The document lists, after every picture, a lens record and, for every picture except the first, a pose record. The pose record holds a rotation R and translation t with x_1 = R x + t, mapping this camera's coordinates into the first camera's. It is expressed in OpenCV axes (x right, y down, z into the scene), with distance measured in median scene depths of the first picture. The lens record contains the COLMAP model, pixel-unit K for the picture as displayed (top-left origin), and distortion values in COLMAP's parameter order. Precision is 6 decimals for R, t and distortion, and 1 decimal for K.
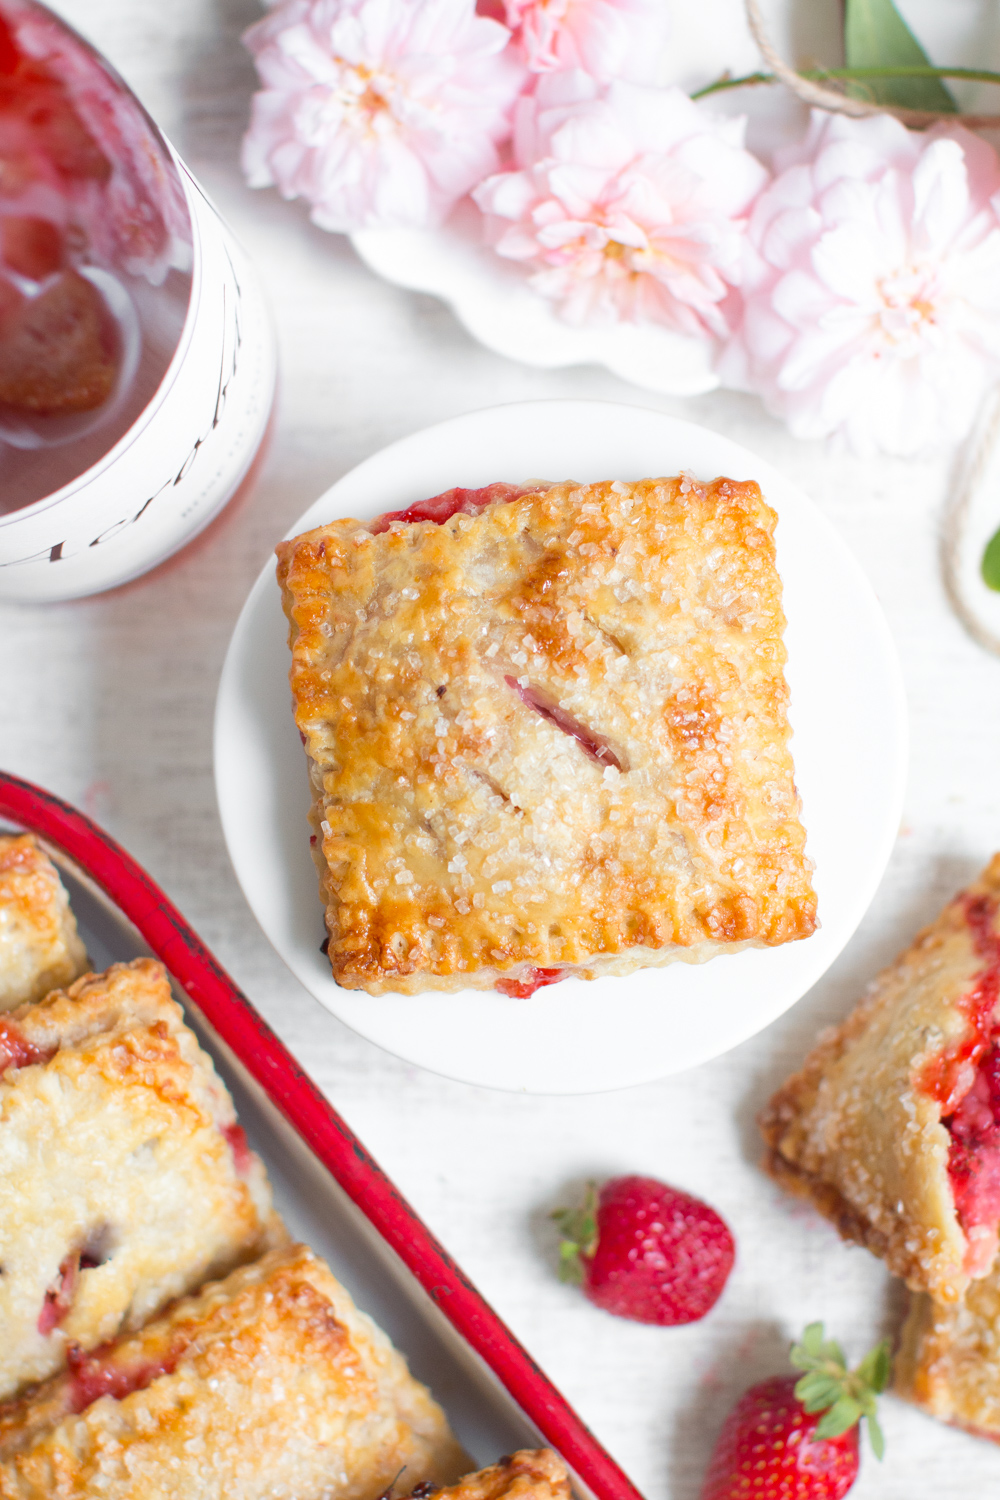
lens RADIAL K [[4000.4, 0, 500.0], [0, 4000.4, 750.0], [0, 0, 1]] dist [-0.182748, -0.482401]
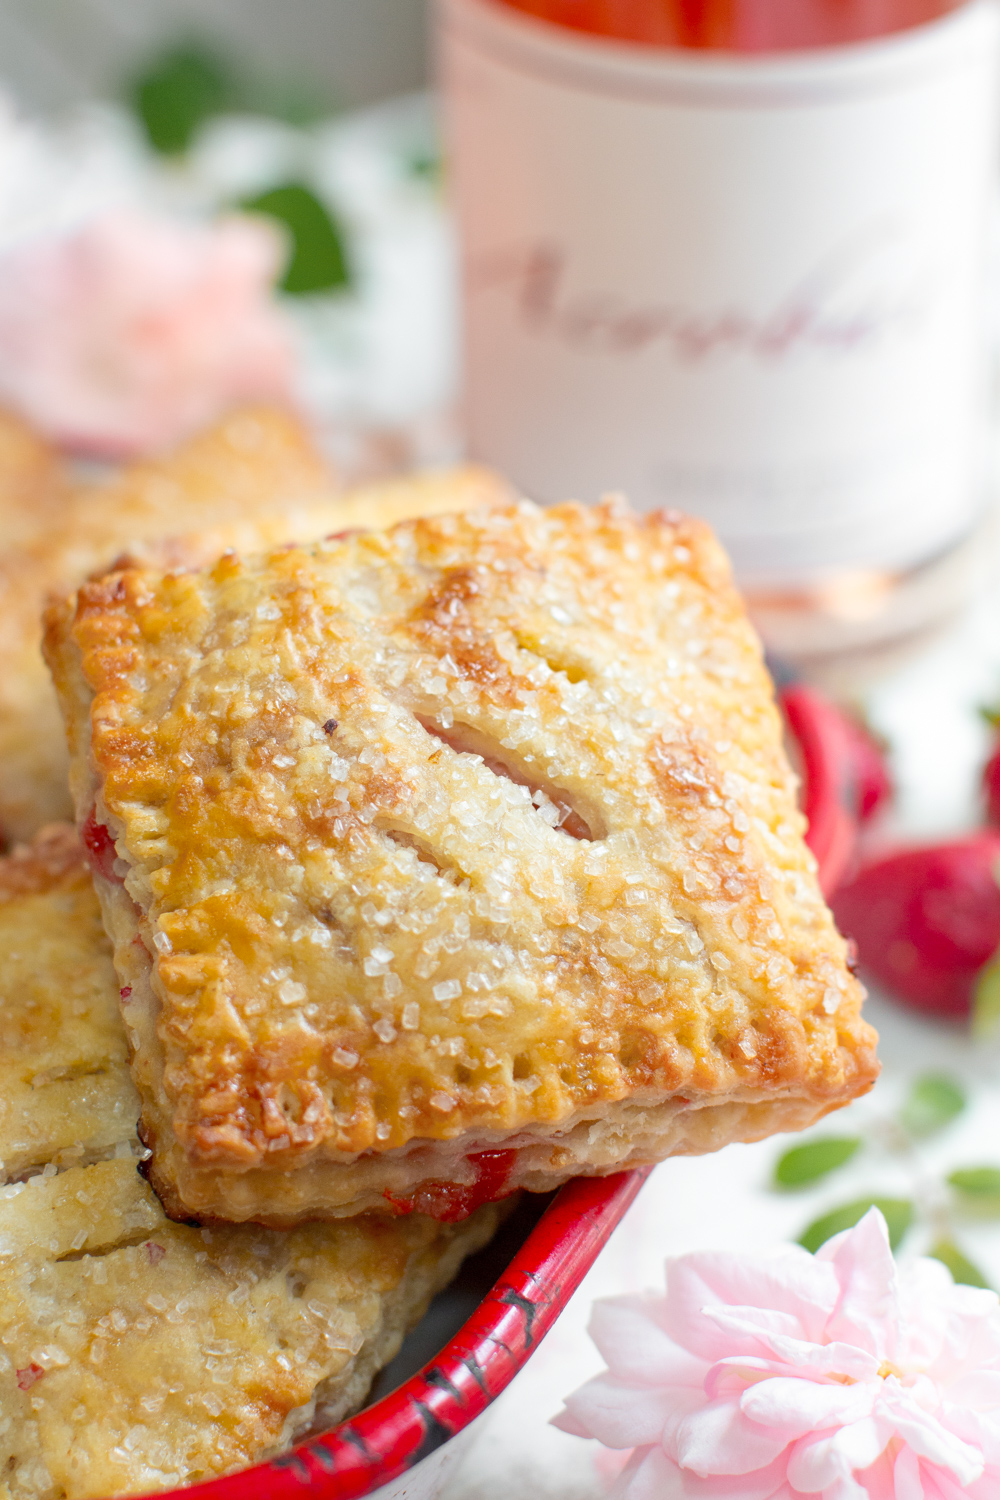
lens RADIAL K [[4000.4, 0, 500.0], [0, 4000.4, 750.0], [0, 0, 1]] dist [-0.182748, -0.482401]
pose [[0.962981, 0.013368, 0.269236, -0.169396], [0.108893, 0.894363, -0.433886, 0.286152], [-0.246595, 0.447142, 0.859799, 0.406915]]
